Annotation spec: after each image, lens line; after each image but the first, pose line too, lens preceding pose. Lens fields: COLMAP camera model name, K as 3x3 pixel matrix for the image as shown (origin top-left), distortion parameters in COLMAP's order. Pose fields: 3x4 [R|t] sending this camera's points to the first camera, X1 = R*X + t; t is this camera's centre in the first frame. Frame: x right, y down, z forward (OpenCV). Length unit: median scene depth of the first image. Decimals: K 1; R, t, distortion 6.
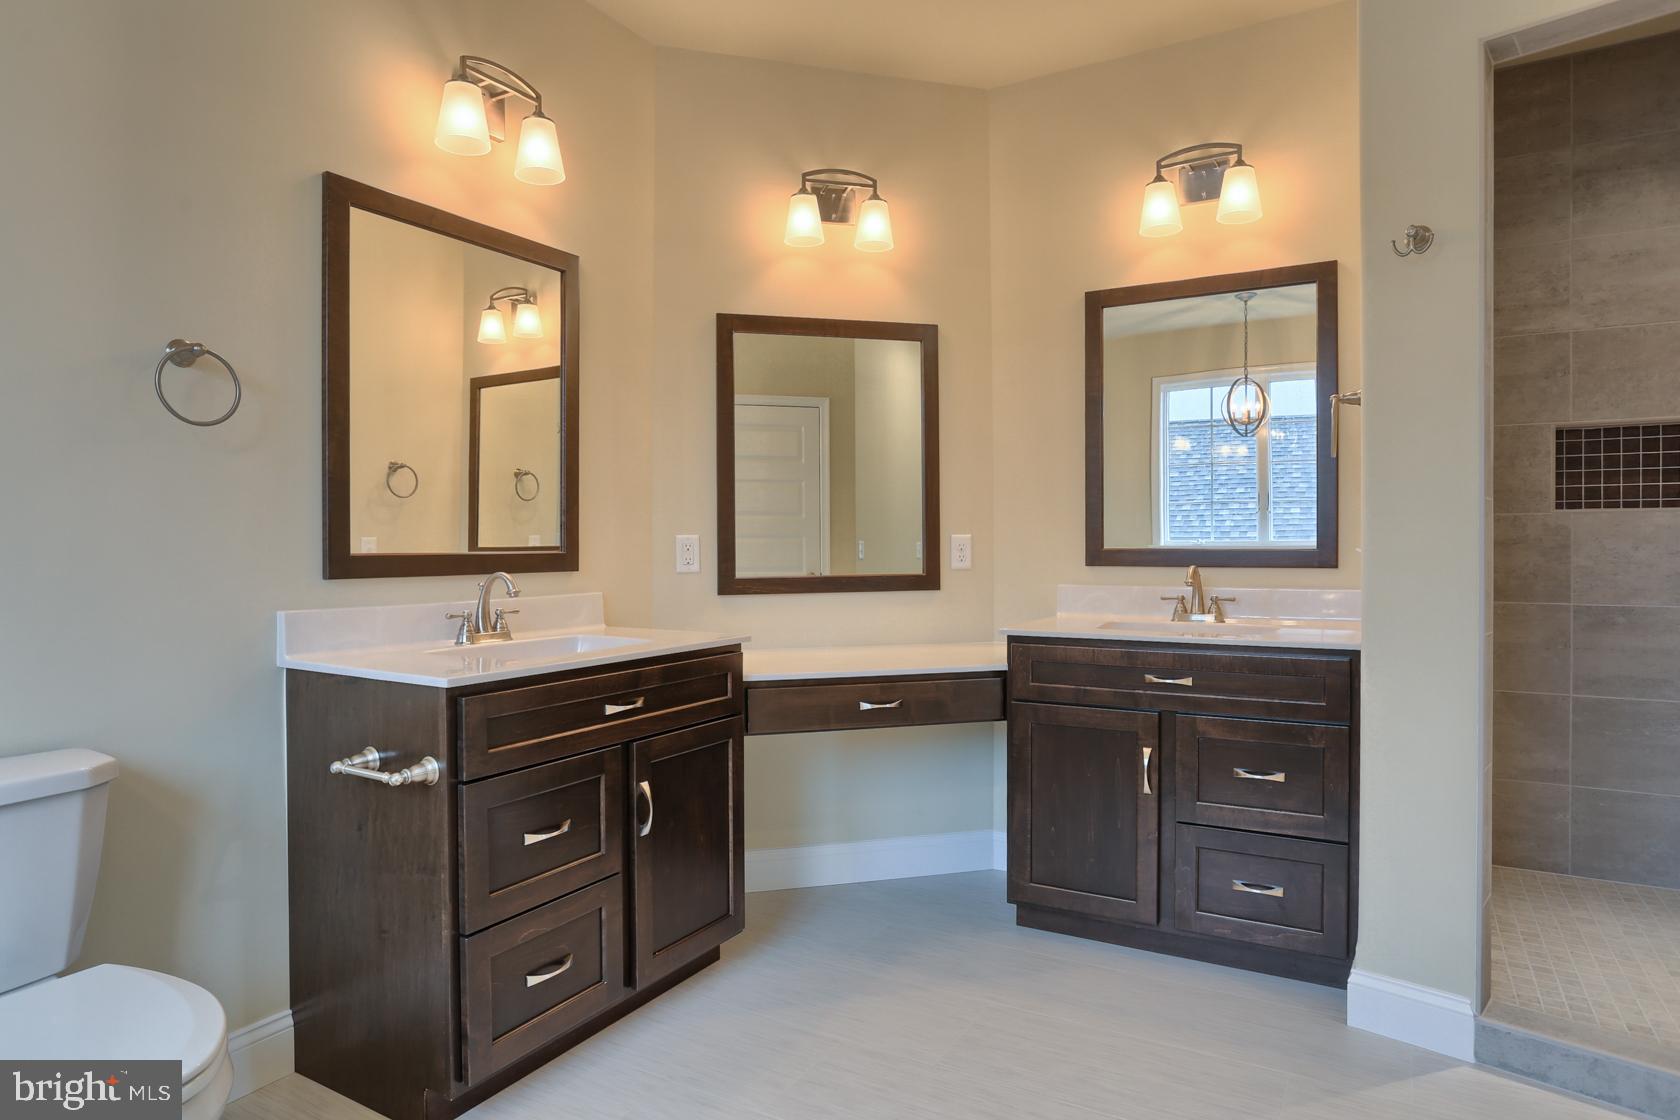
lens RADIAL K [[977.7, 0, 828.0], [0, 977.7, 551.1], [0, 0, 1]] dist [-0.020424, 0.007866]
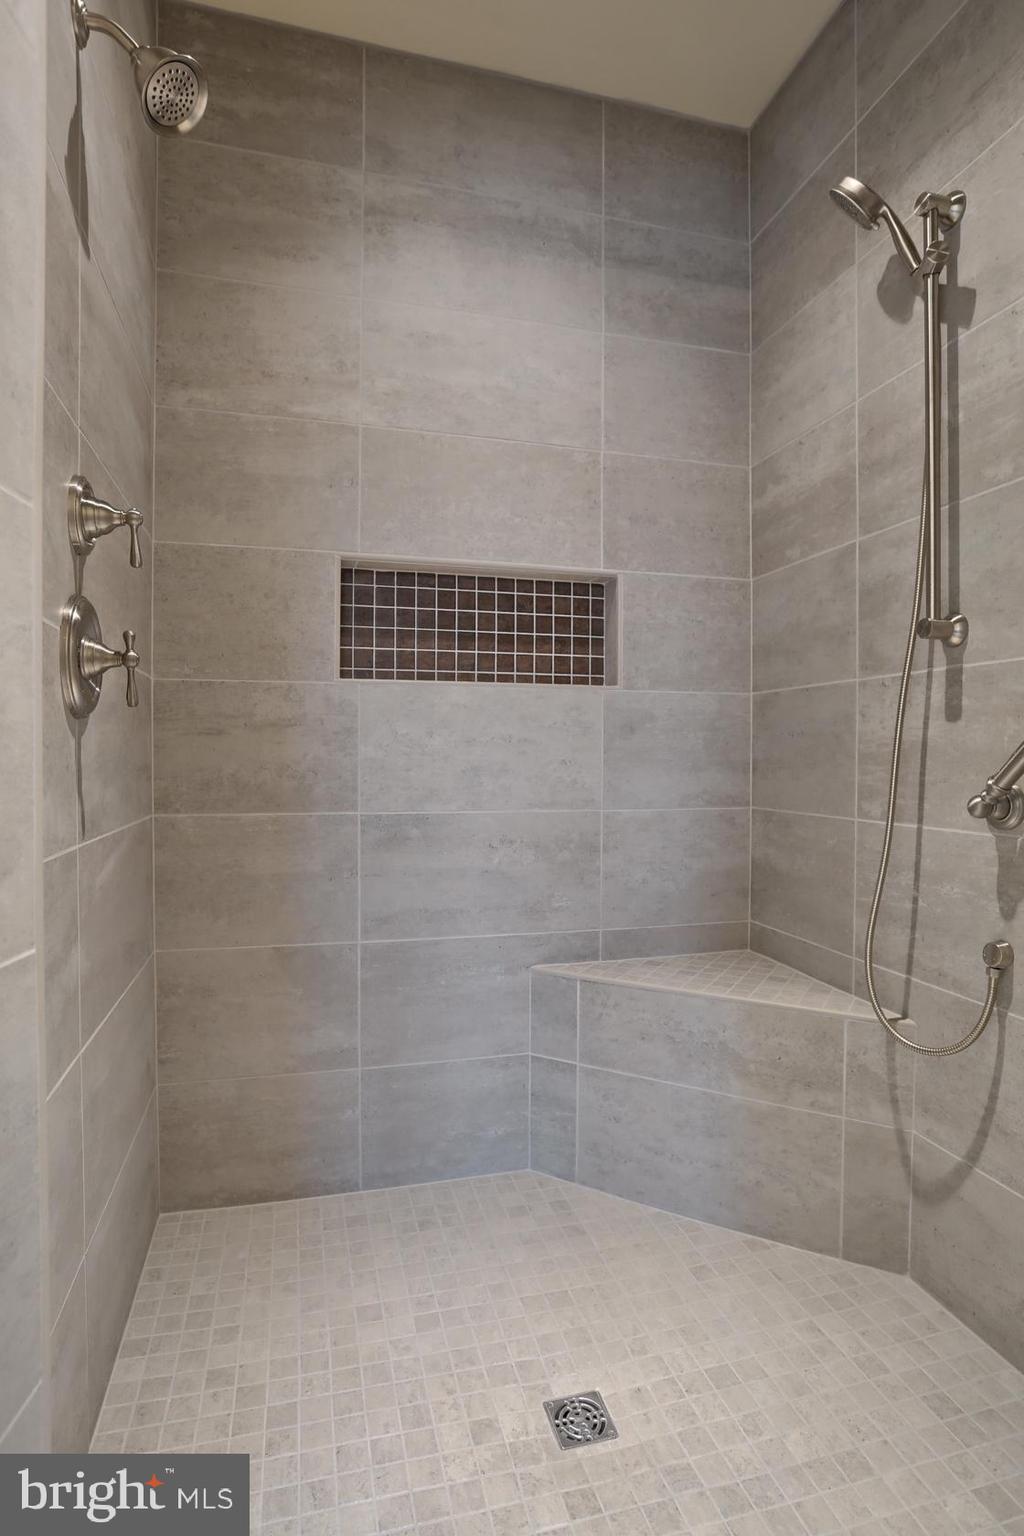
lens RADIAL K [[820.8, 0, 514.4], [0, 820.8, 763.8], [0, 0, 1]] dist [-0.048117, 0.024108]
pose [[0.702952, 0.004716, 0.711221, 0.425739], [0.000207, 0.999977, -0.006836, 0.023102], [-0.711237, 0.004953, 0.702935, 0.504108]]
